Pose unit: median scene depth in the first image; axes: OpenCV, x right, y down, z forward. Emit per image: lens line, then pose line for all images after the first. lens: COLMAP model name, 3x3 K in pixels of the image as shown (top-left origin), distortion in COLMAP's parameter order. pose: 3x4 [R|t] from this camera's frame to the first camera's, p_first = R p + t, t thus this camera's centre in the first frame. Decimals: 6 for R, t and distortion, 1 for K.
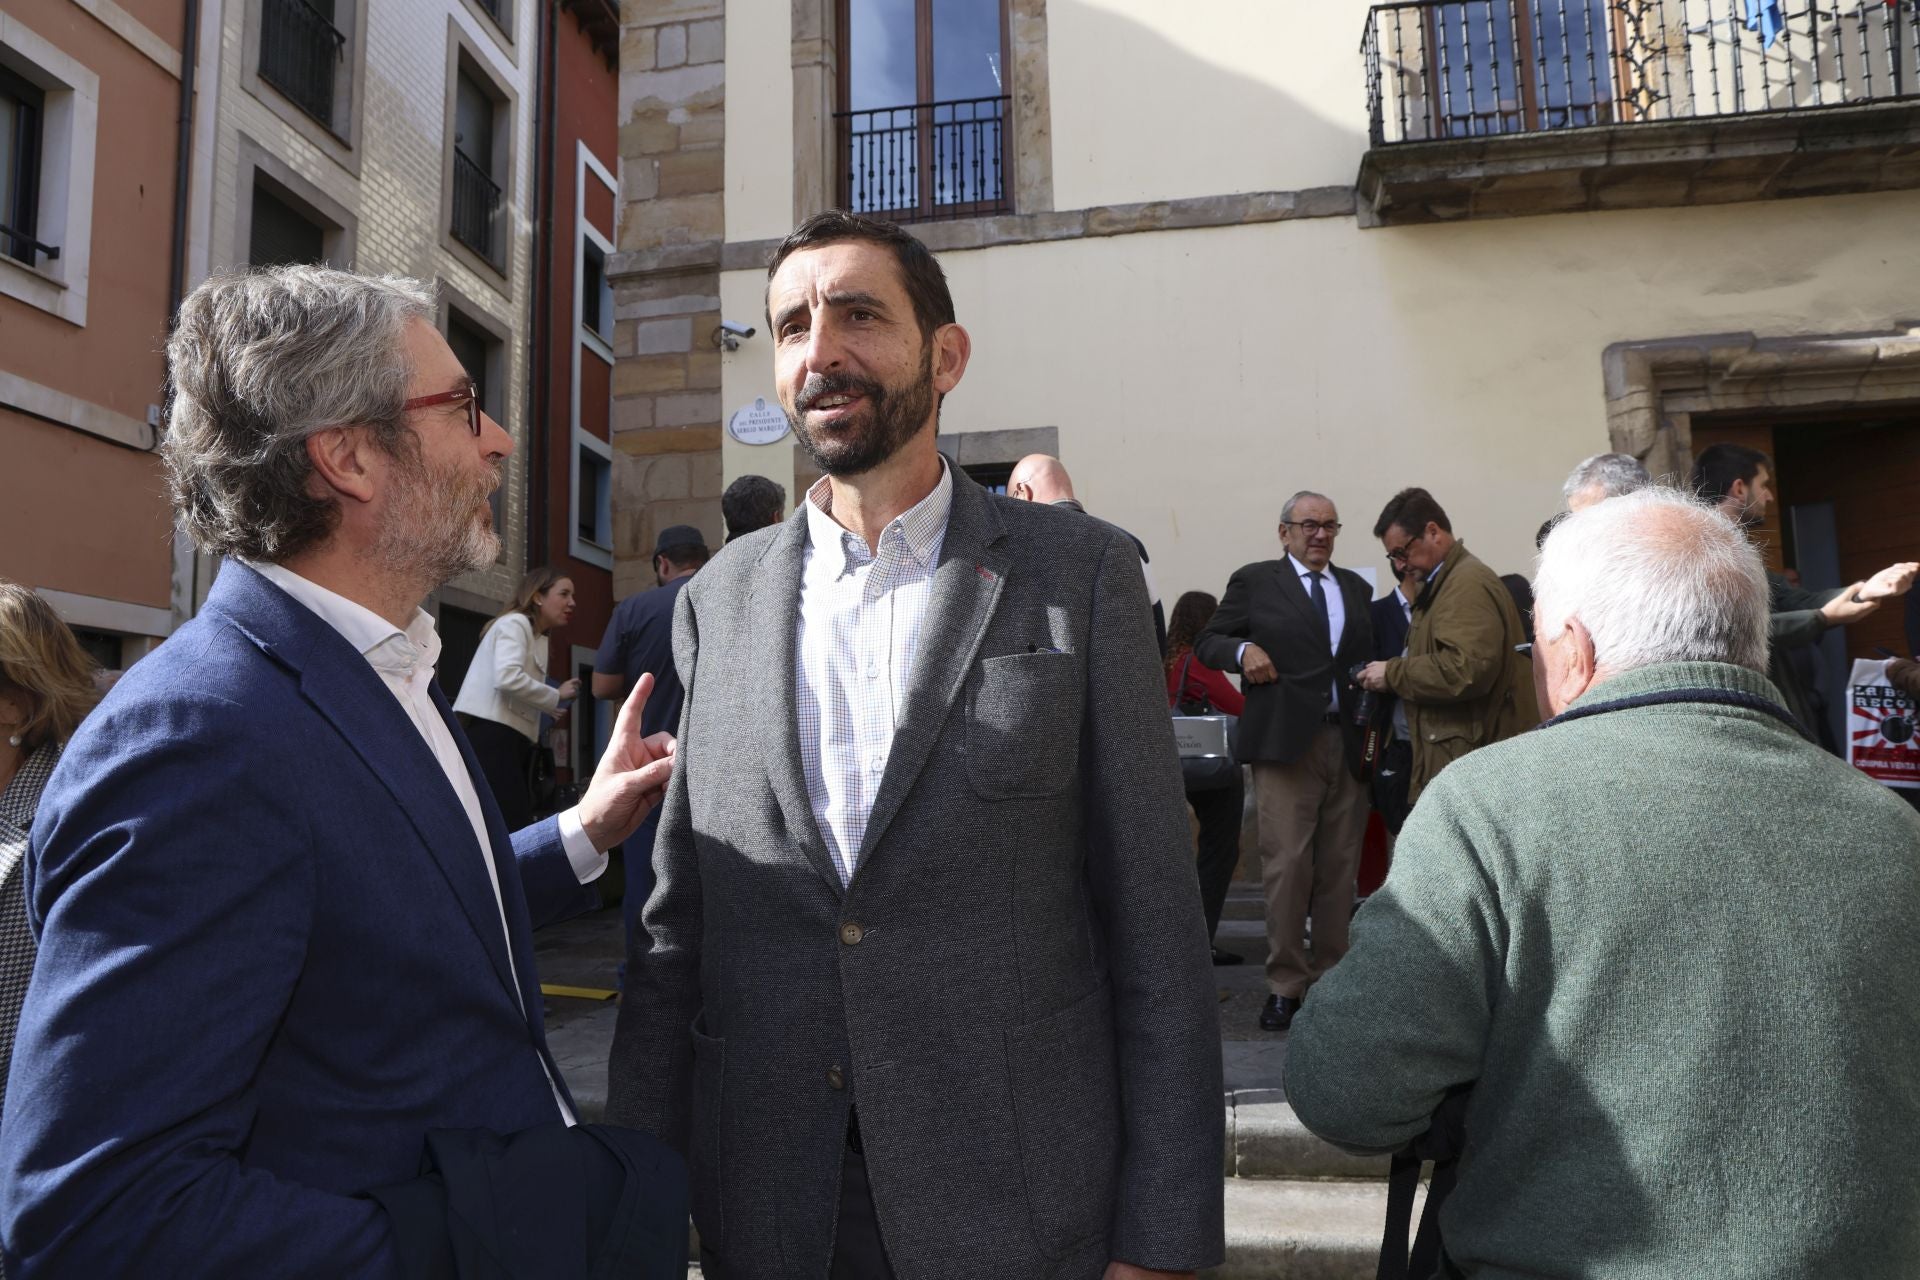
lens RADIAL K [[1286.1, 0, 998.1], [0, 1286.1, 656.0], [0, 0, 1]] dist [-0.098138, 0.065119]
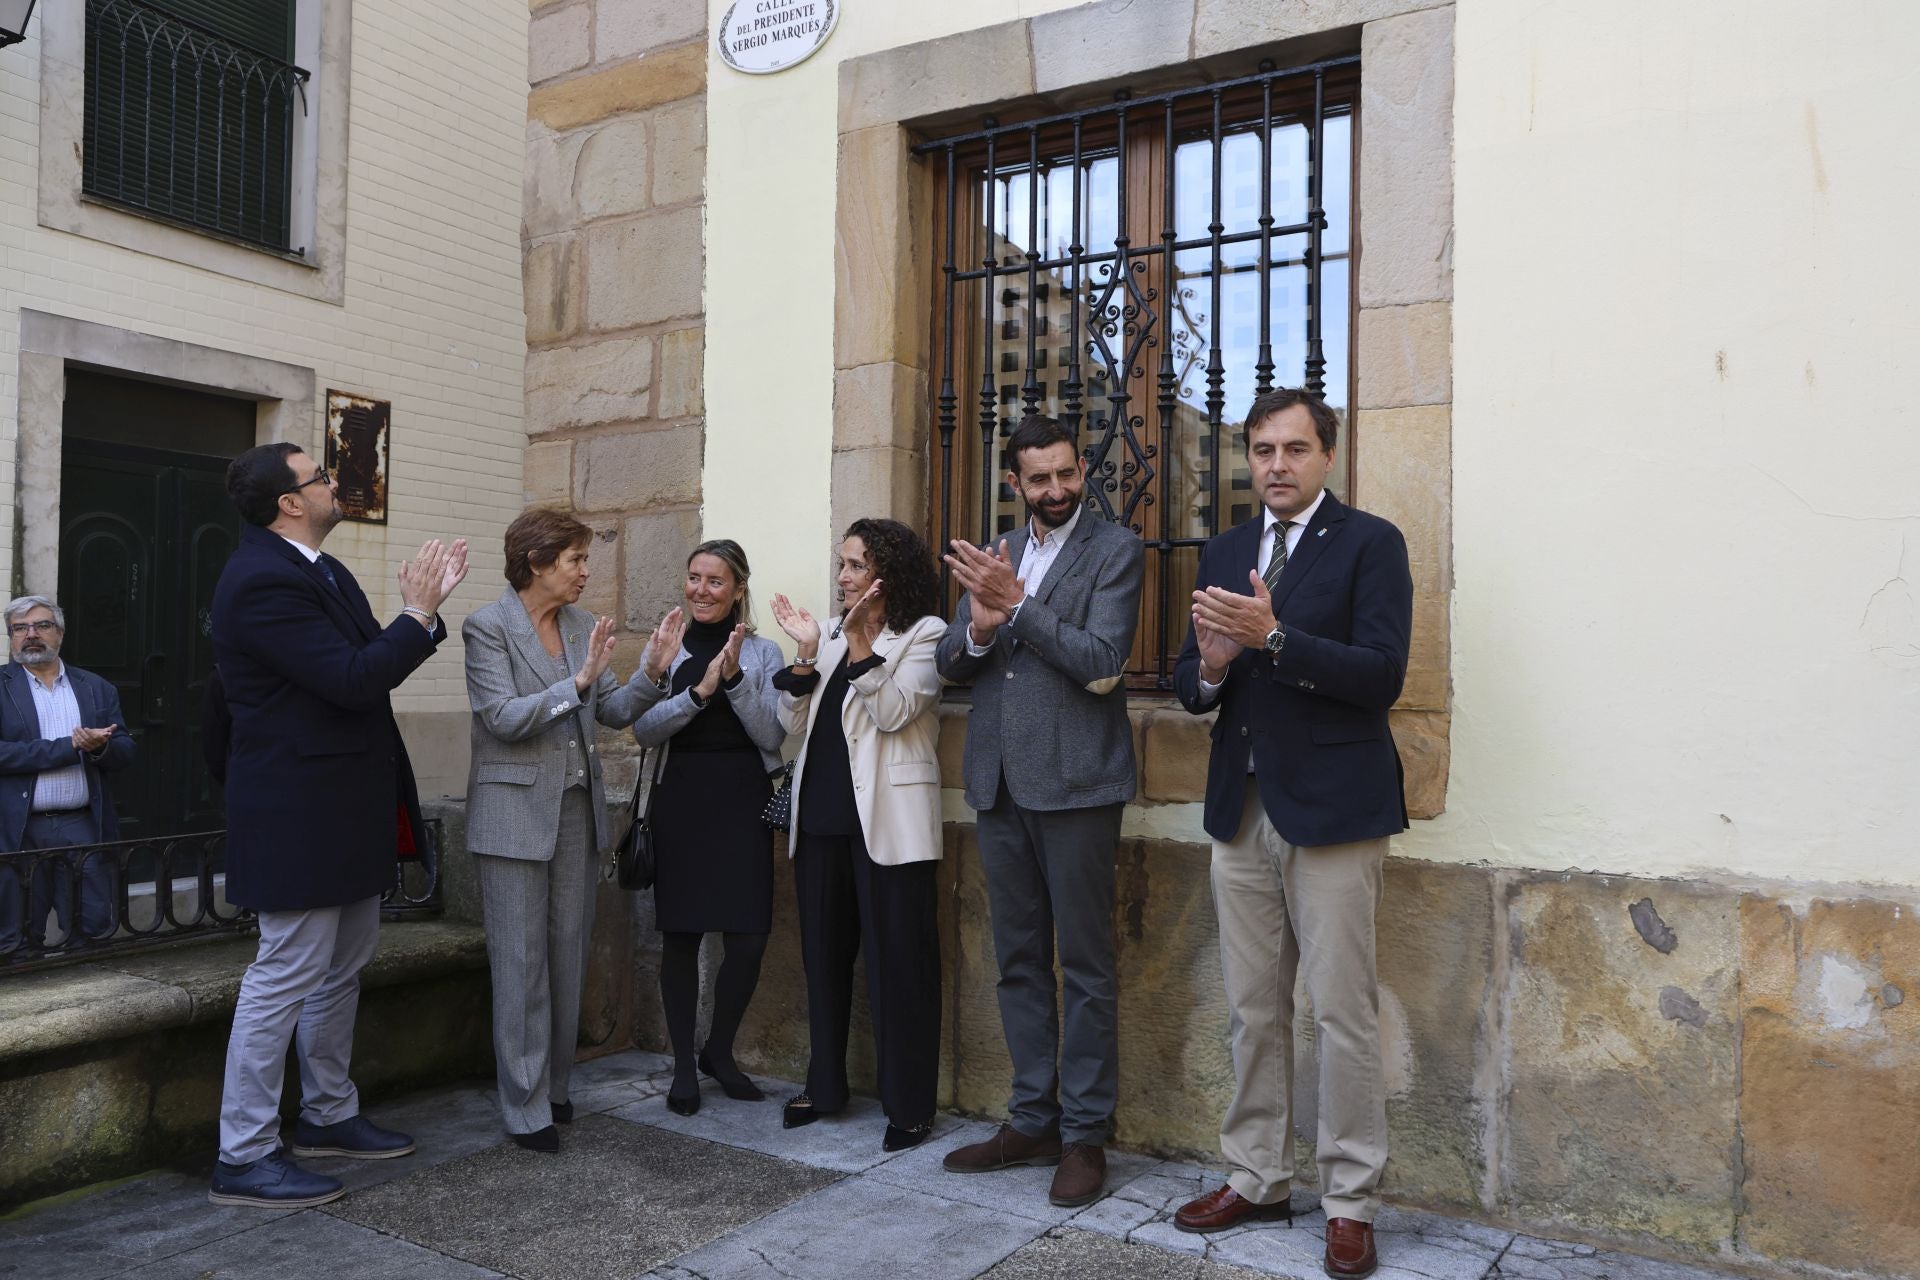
lens RADIAL K [[1499.7, 0, 992.1], [0, 1499.7, 651.3], [0, 0, 1]] dist [-0.051893, 0.086412]
pose [[0.921518, 0.034674, -0.386785, 0.090804], [-0.004843, 0.996954, 0.077835, -0.004943], [0.388306, -0.069853, 0.918879, 0.533067]]
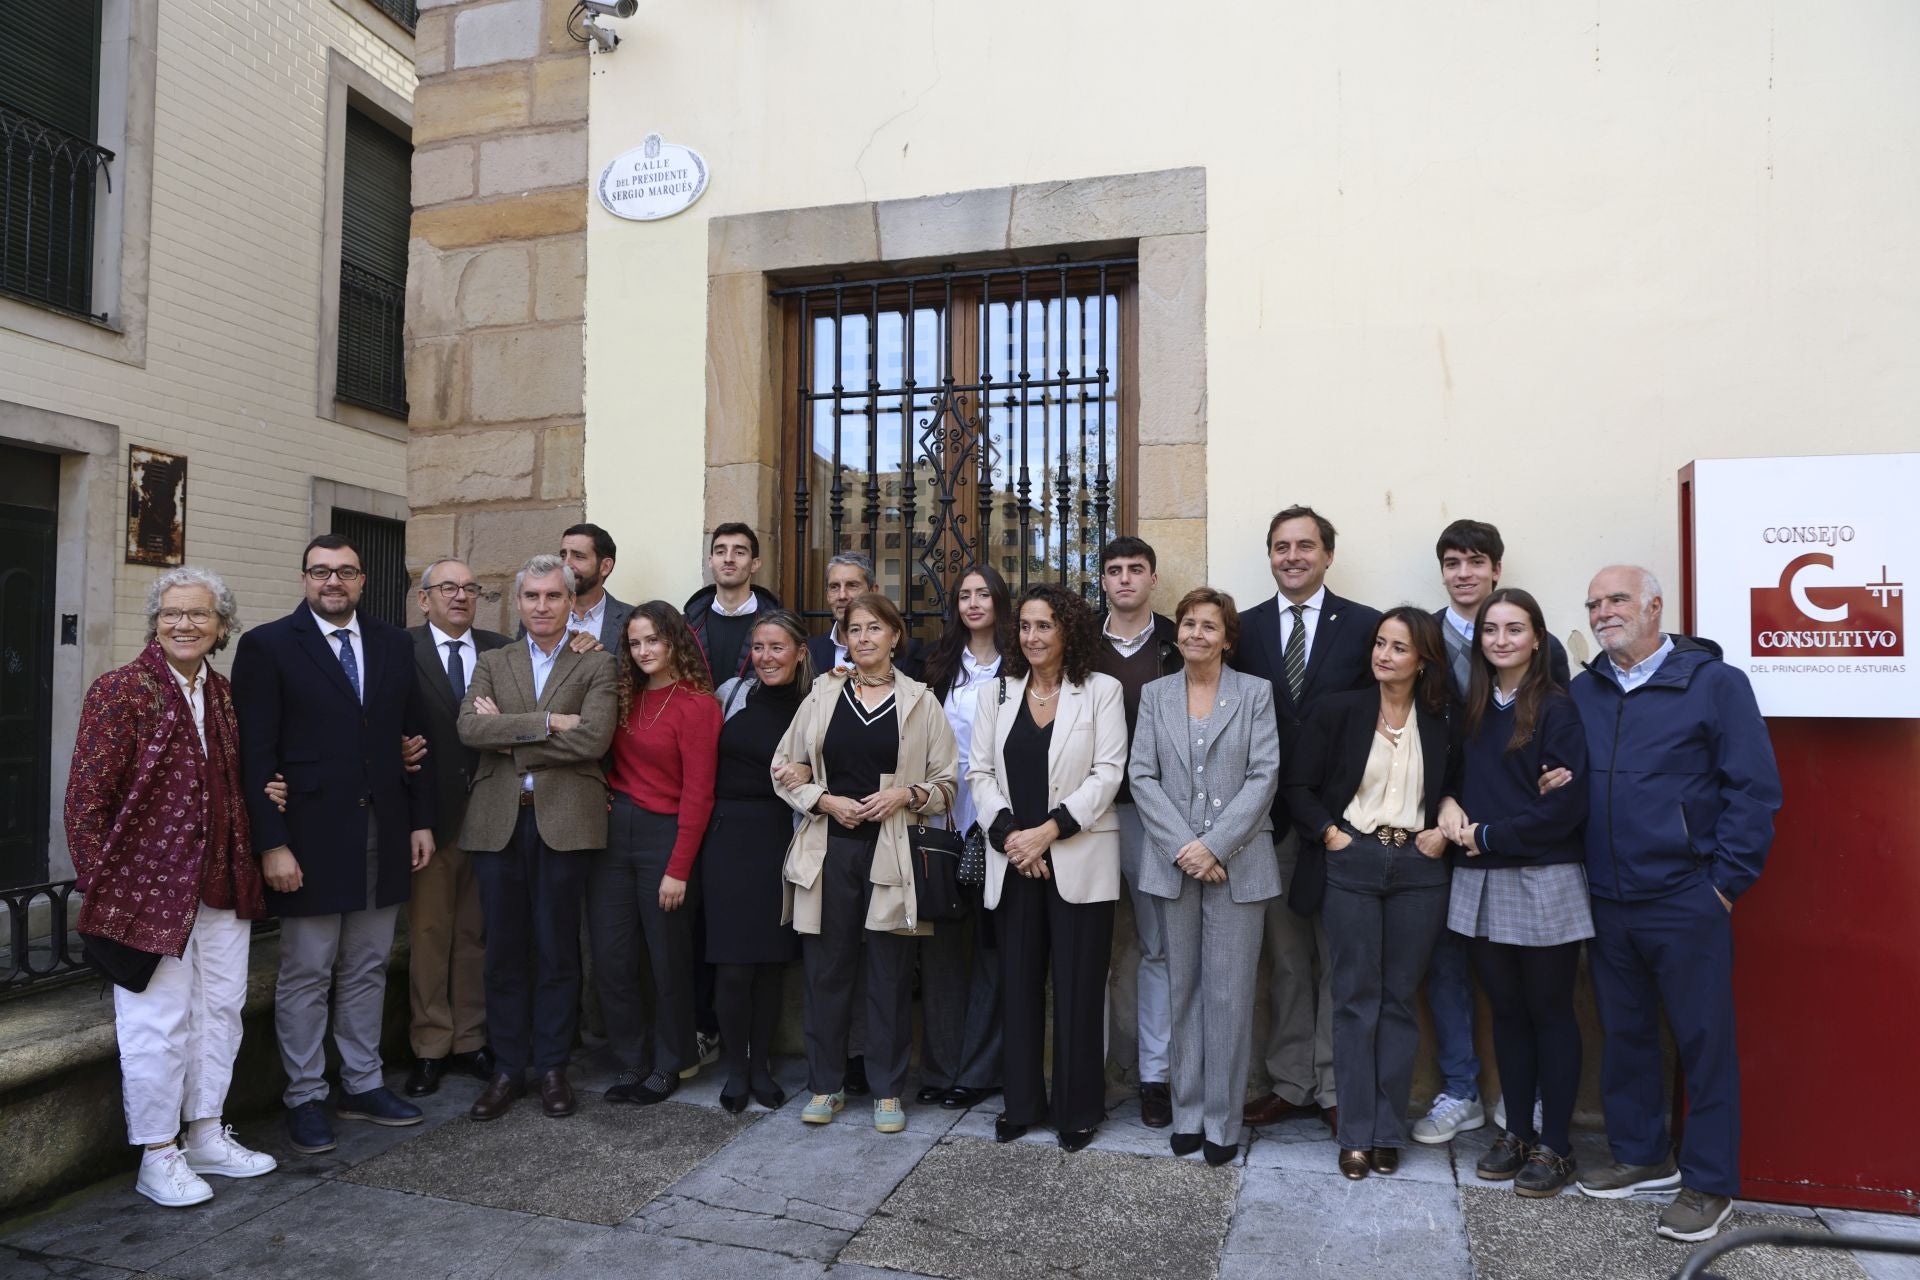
lens RADIAL K [[1282.0, 0, 977.6], [0, 1282.0, 660.3], [0, 0, 1]] dist [-0.085811, 0.055245]
pose [[0.991243, 0.029176, -0.128786, 0.026355], [-0.019936, 0.997172, 0.072461, -0.020332], [0.130536, -0.069259, 0.989021, 0.468741]]
